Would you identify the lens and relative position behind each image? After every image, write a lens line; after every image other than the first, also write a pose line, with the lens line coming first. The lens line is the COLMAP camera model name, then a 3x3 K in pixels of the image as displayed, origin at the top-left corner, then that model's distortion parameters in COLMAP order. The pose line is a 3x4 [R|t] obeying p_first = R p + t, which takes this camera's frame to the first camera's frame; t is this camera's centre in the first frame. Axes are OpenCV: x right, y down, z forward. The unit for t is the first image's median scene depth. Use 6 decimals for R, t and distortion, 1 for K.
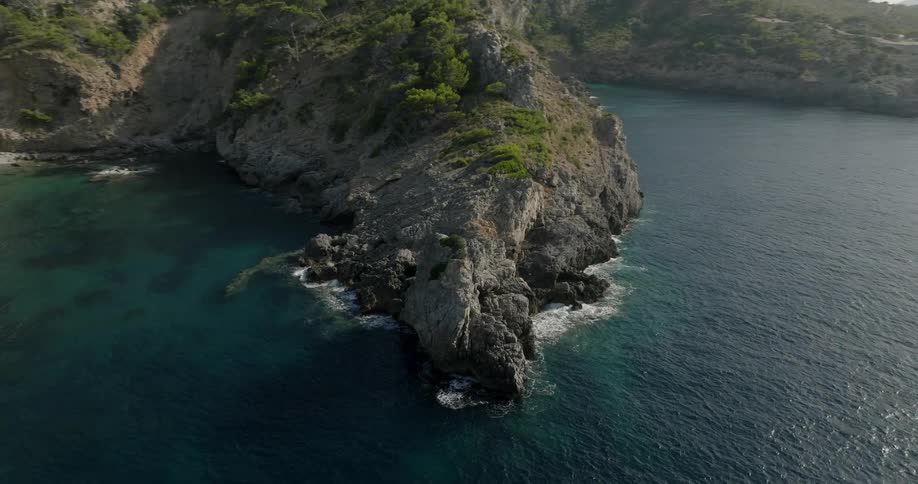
lens RADIAL K [[645.1, 0, 460.6], [0, 645.1, 242.9], [0, 0, 1]] dist [0.000164, 0.014320]
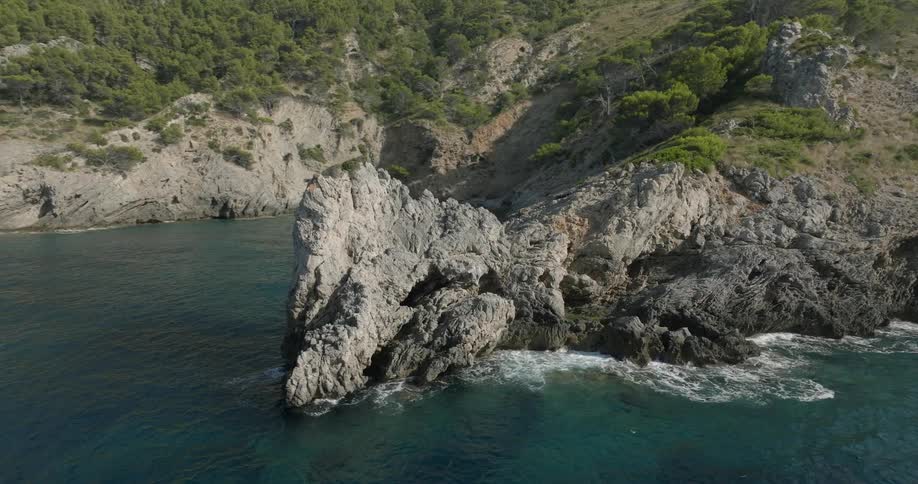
lens RADIAL K [[645.1, 0, 461.8], [0, 645.1, 242.3], [0, 0, 1]] dist [0.000164, 0.014320]
pose [[0.728246, 0.081670, -0.680432, 0.214205], [-0.236934, 0.961652, -0.138160, 0.057447], [0.643056, 0.261832, 0.719669, 0.265750]]
